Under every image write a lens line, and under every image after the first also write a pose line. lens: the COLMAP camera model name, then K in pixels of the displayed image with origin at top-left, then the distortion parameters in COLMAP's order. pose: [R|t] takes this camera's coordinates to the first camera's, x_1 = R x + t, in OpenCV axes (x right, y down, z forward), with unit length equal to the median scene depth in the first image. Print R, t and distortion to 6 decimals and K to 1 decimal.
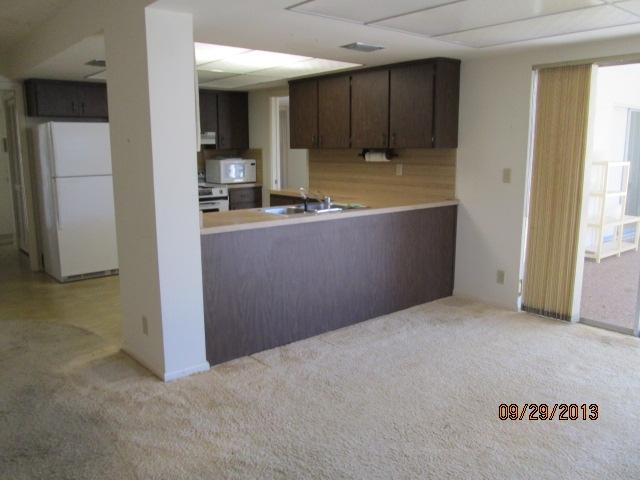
lens RADIAL K [[536.5, 0, 320.0], [0, 536.5, 240.0], [0, 0, 1]] dist [0.000292, 0.007538]
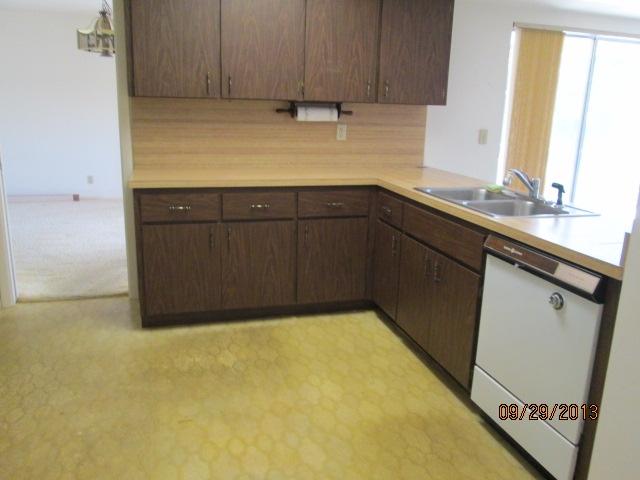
lens RADIAL K [[536.5, 0, 320.0], [0, 536.5, 240.0], [0, 0, 1]] dist [0.000292, 0.007538]
pose [[0.355937, -0.215552, 0.909311, -0.559093], [0.124113, 0.975319, 0.182617, -0.126569], [-0.926232, 0.047857, 0.373905, 0.771723]]
